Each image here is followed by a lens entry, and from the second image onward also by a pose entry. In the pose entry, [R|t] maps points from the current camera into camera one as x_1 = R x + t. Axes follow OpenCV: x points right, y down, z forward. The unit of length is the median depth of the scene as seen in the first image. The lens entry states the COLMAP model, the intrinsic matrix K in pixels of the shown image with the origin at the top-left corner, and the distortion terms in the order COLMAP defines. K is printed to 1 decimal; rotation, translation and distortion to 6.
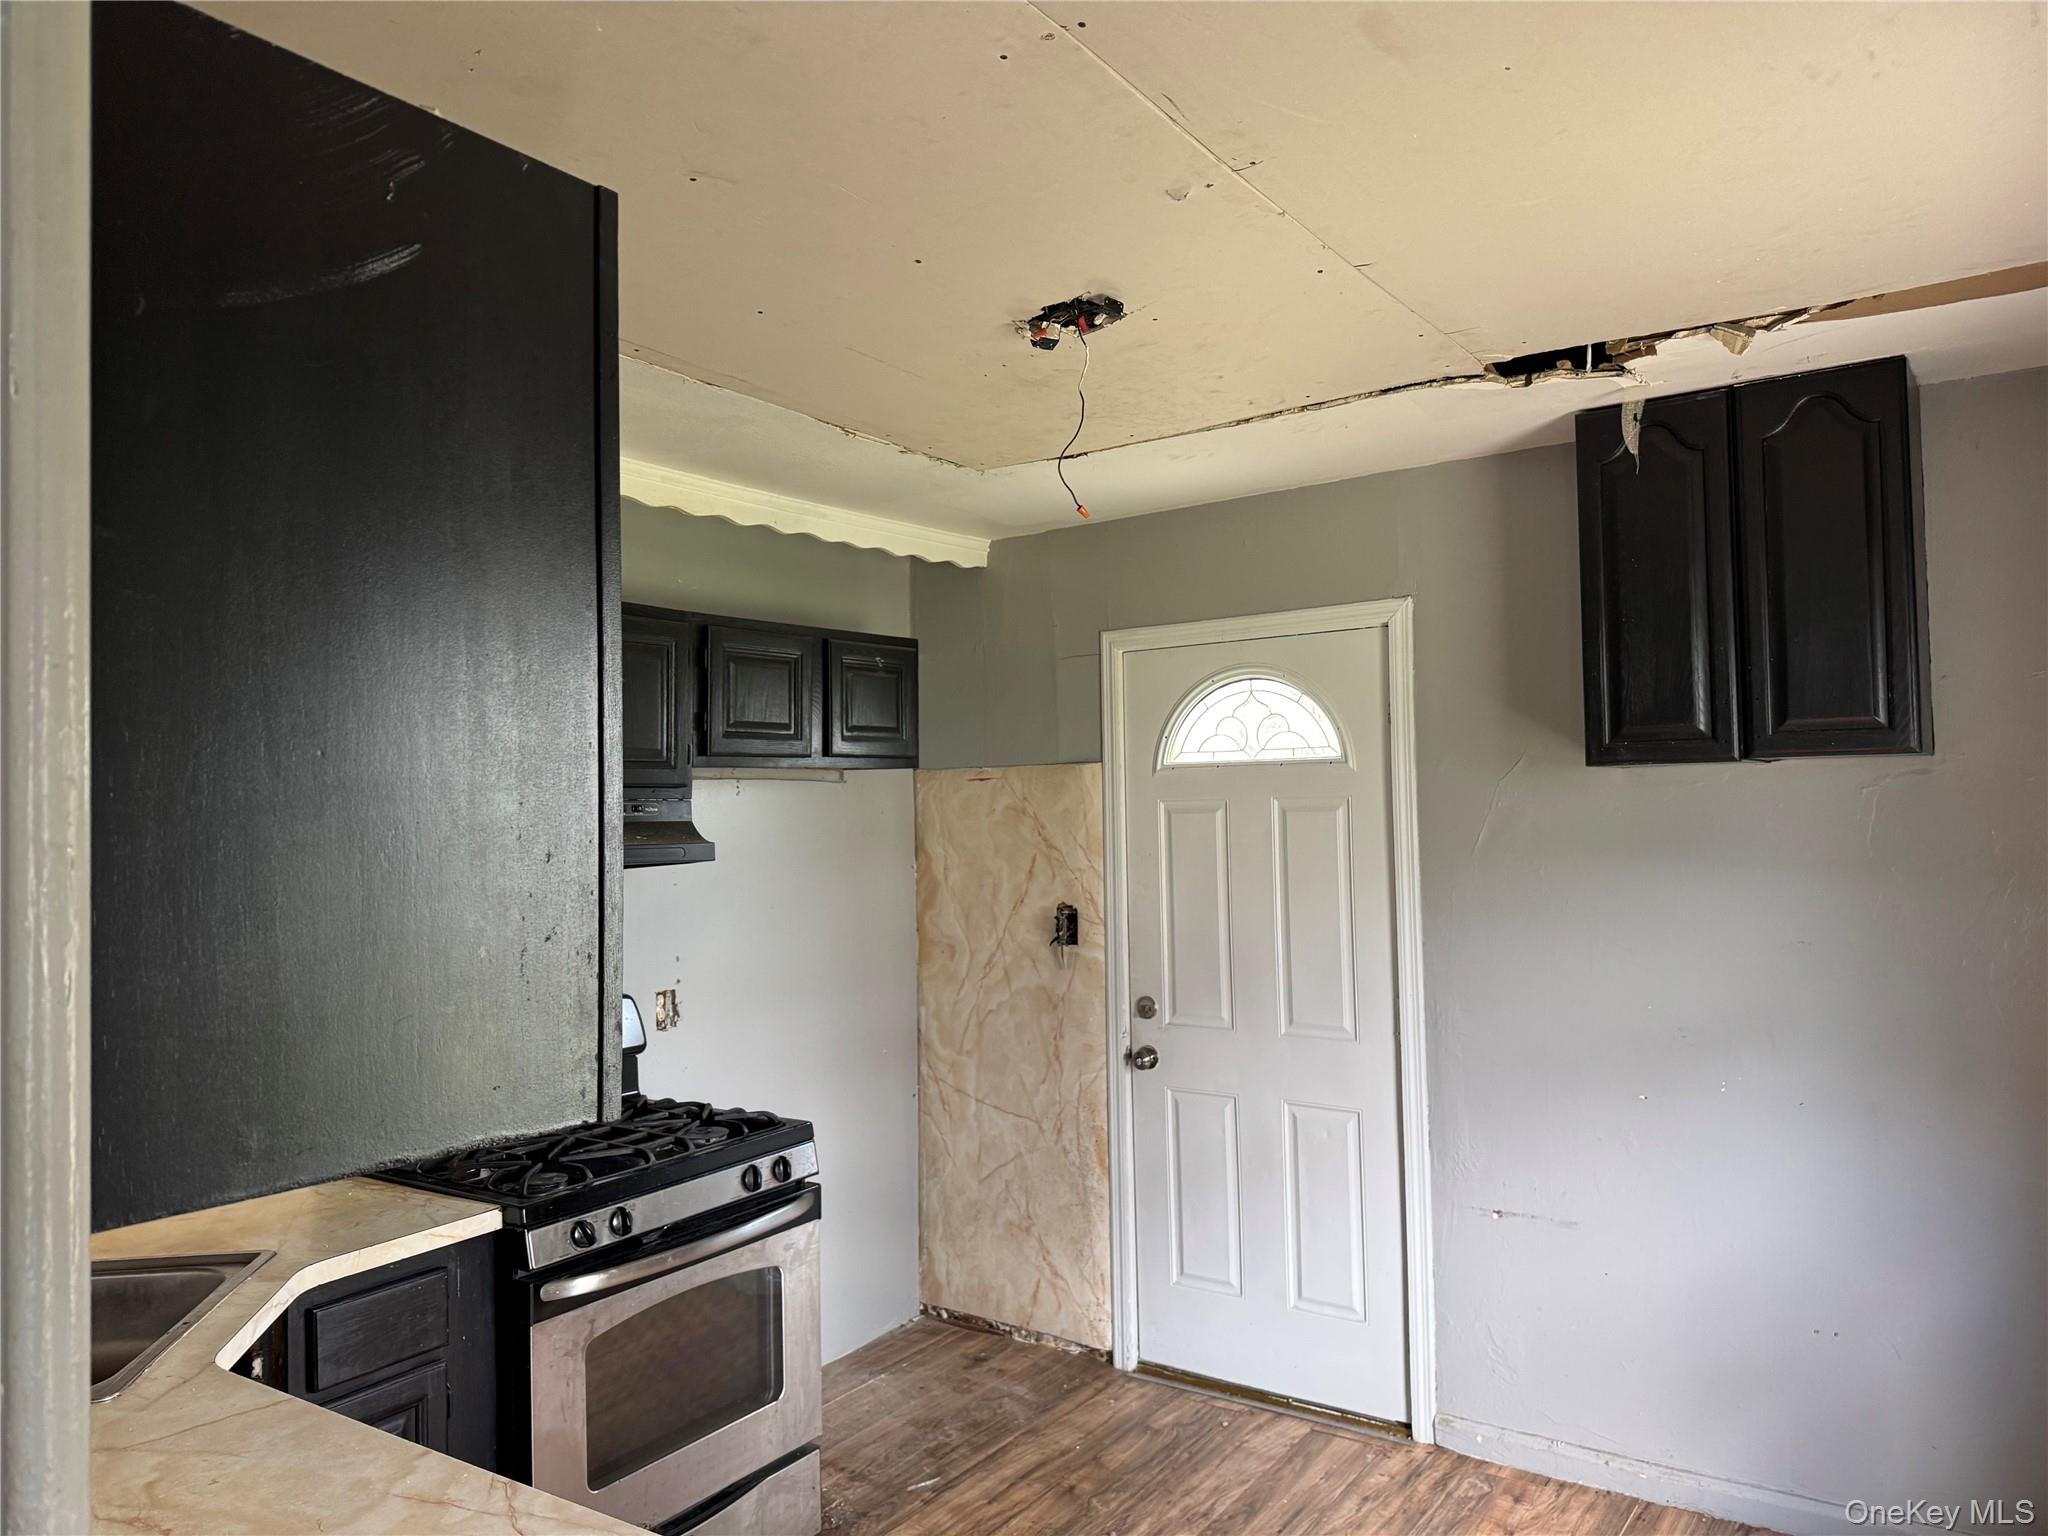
lens RADIAL K [[1424.6, 0, 1031.0], [0, 1424.6, 777.6], [0, 0, 1]] dist [0.036673, -0.036332]
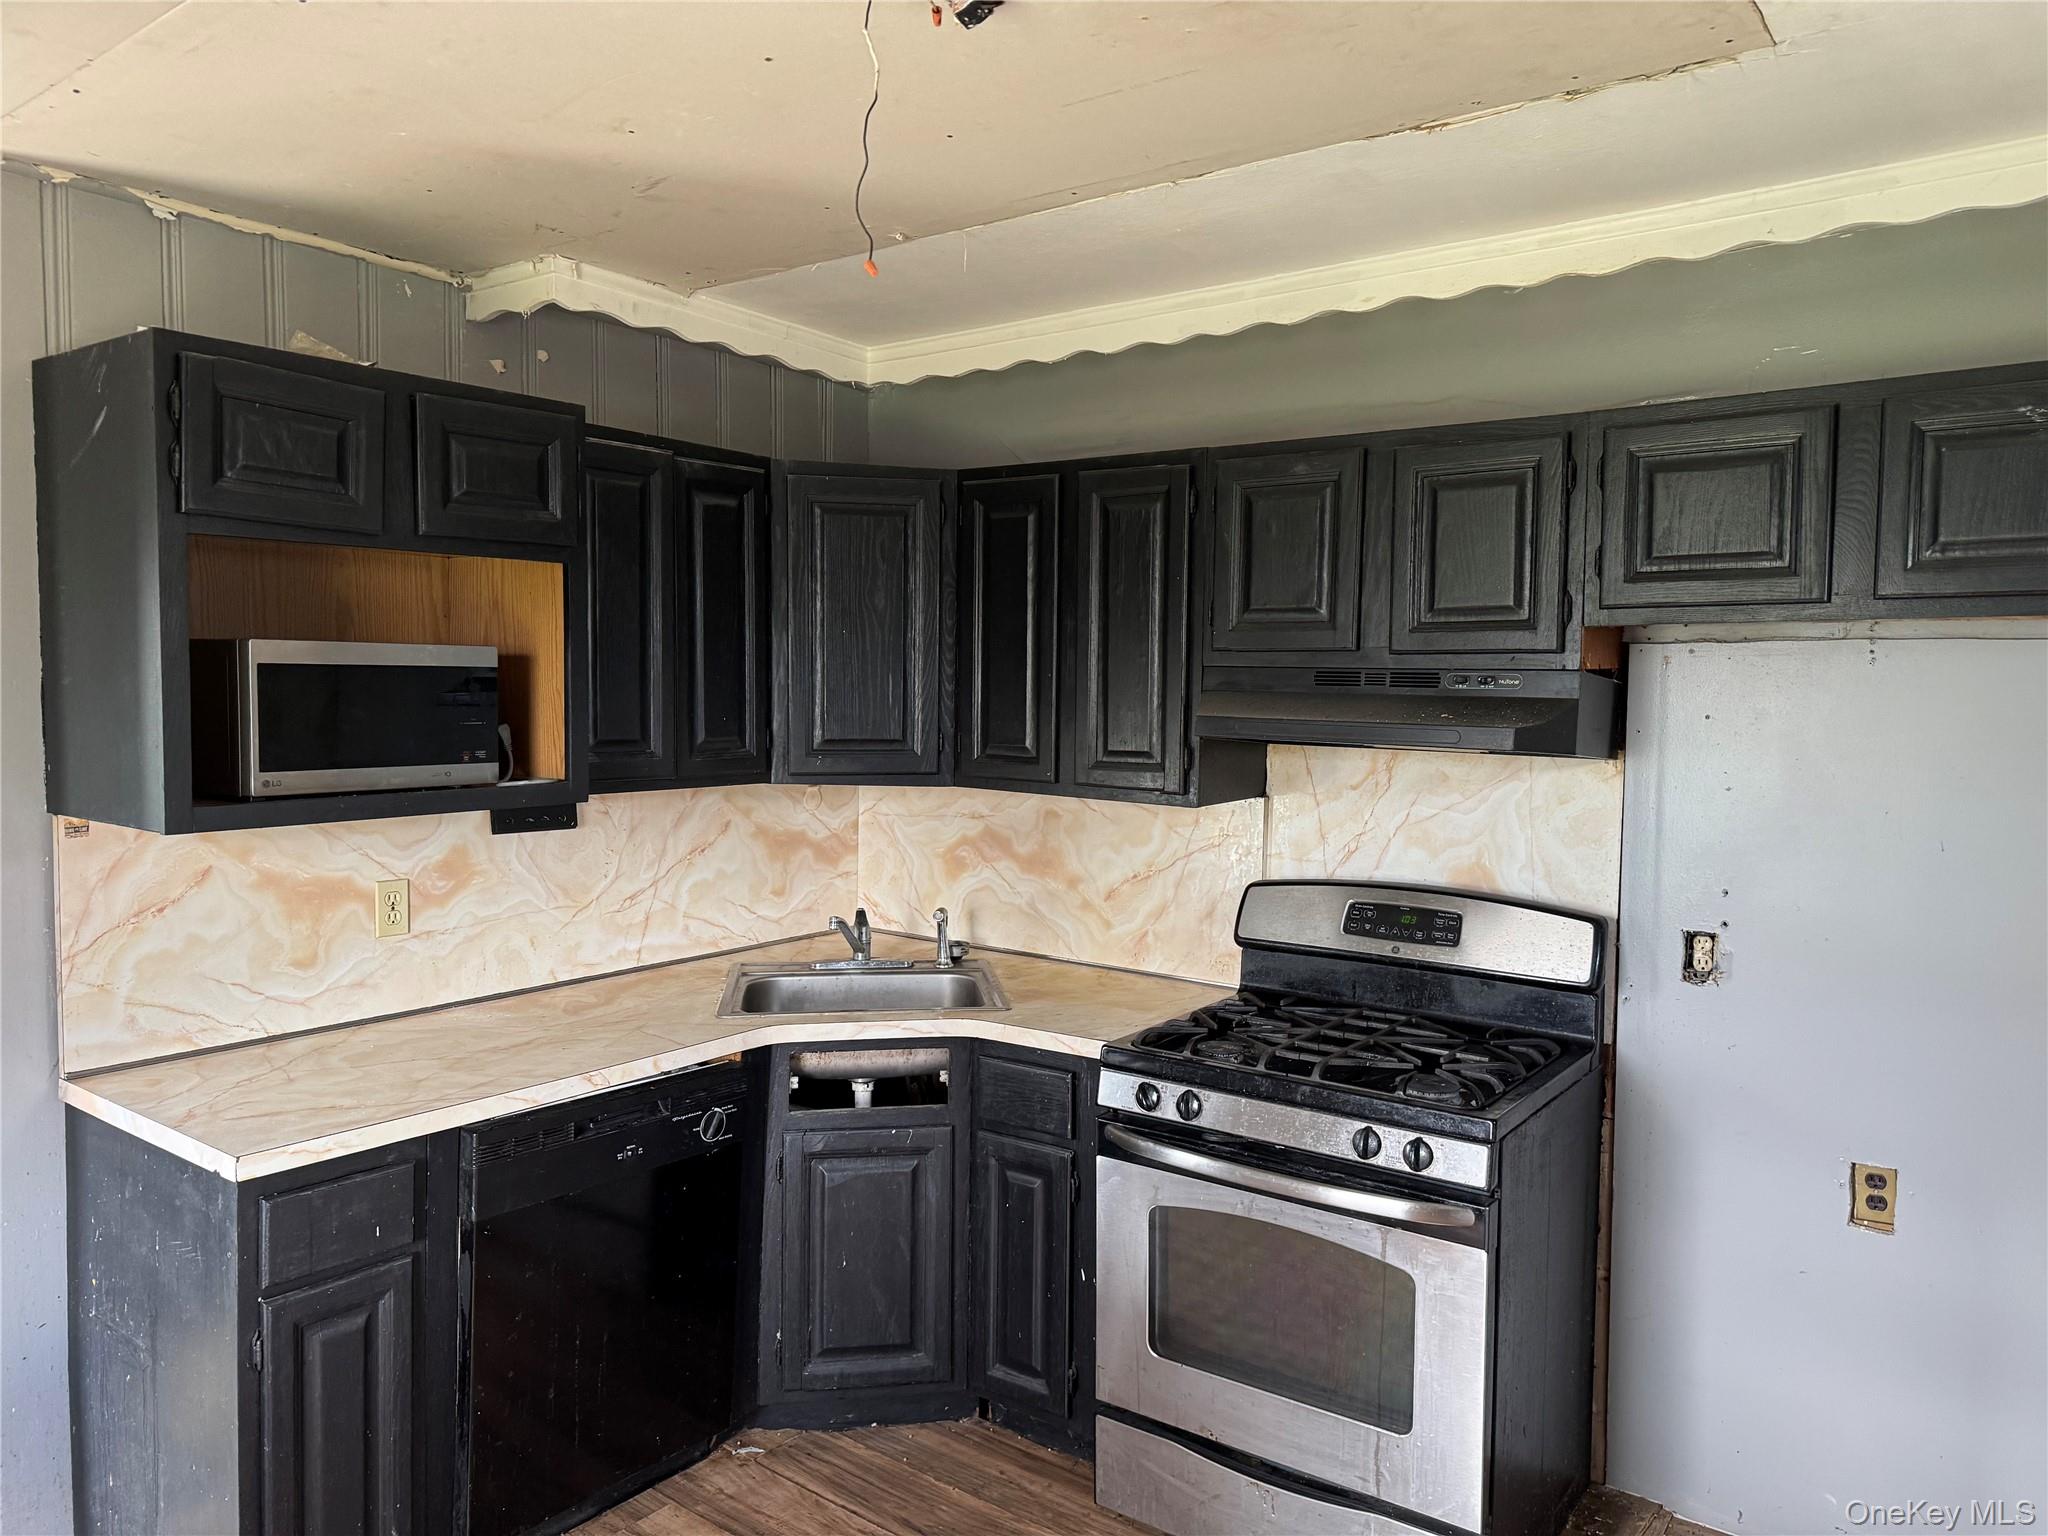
lens RADIAL K [[1424.6, 0, 1031.0], [0, 1424.6, 777.6], [0, 0, 1]] dist [0.036673, -0.036332]
pose [[-0.028793, 0.100561, -0.994514, 0.575460], [0.012354, 0.994887, 0.100241, -0.007290], [0.999509, -0.009400, -0.029888, 0.818058]]
